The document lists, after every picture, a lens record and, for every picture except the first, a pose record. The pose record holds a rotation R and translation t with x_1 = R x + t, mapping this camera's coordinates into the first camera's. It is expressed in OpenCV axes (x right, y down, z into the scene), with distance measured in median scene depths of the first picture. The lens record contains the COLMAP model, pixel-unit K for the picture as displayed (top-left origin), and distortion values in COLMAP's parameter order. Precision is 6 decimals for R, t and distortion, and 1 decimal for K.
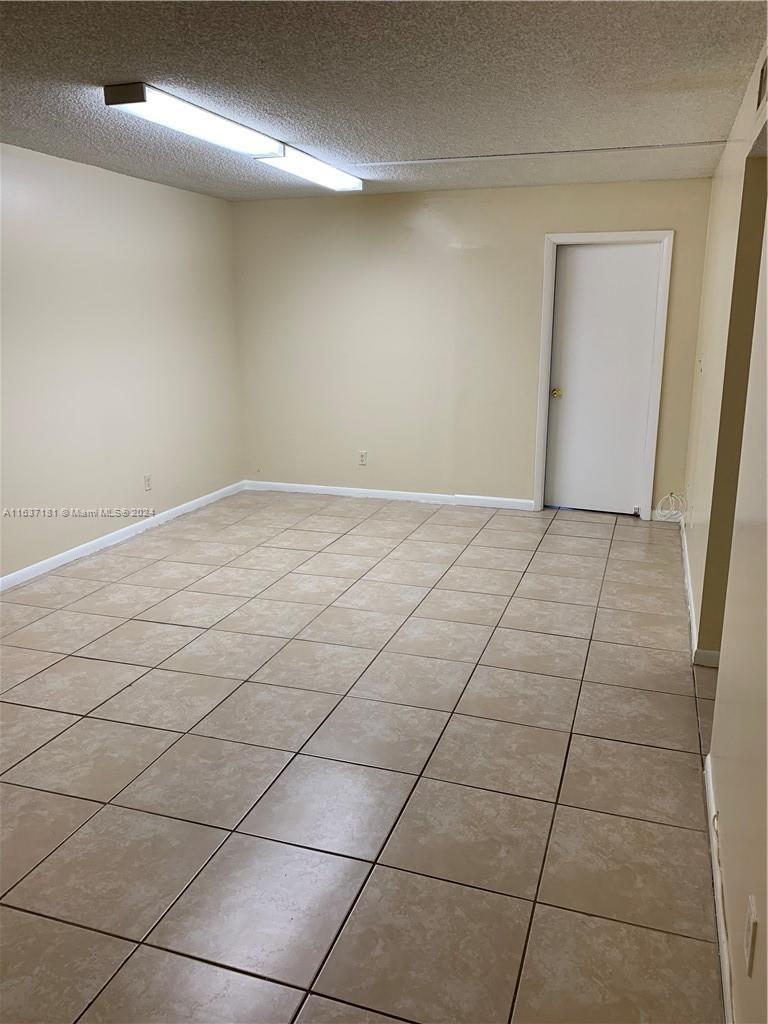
lens RADIAL K [[787.8, 0, 385.7], [0, 787.8, 515.1], [0, 0, 1]] dist [0.009153, -0.005080]
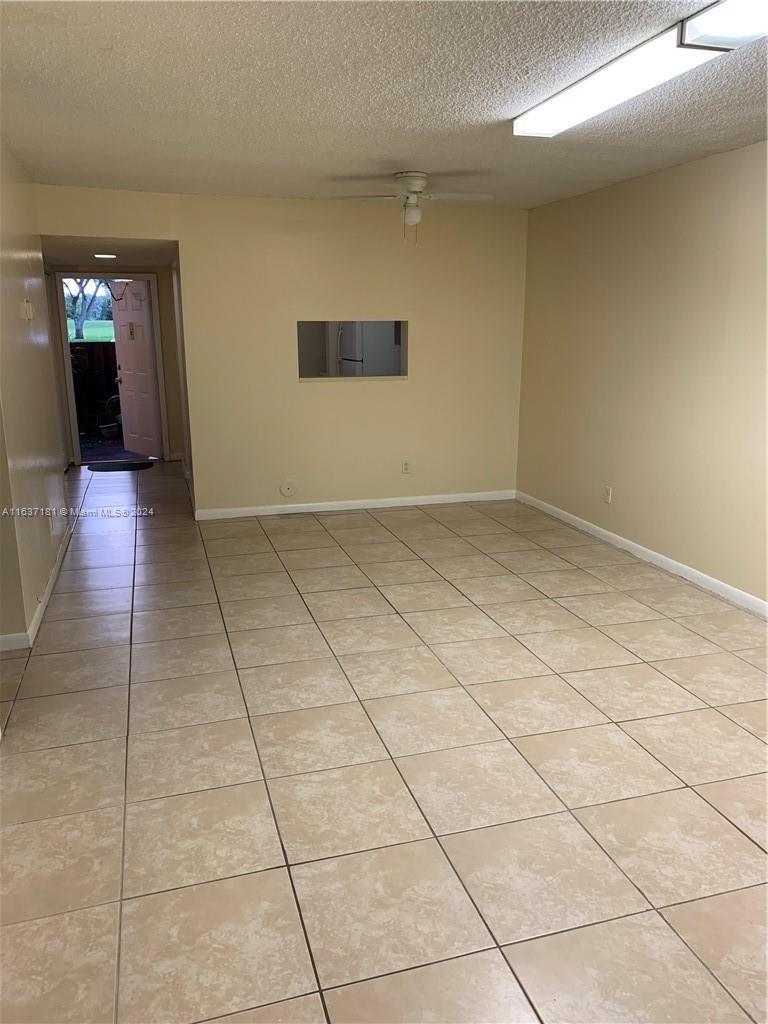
lens RADIAL K [[787.8, 0, 388.1], [0, 787.8, 511.6], [0, 0, 1]] dist [0.009153, -0.005080]
pose [[-0.816525, 0.136668, -0.560901, 0.438358], [-0.141248, 0.894753, 0.423634, -0.393030], [0.559765, 0.425134, -0.711284, 1.539046]]
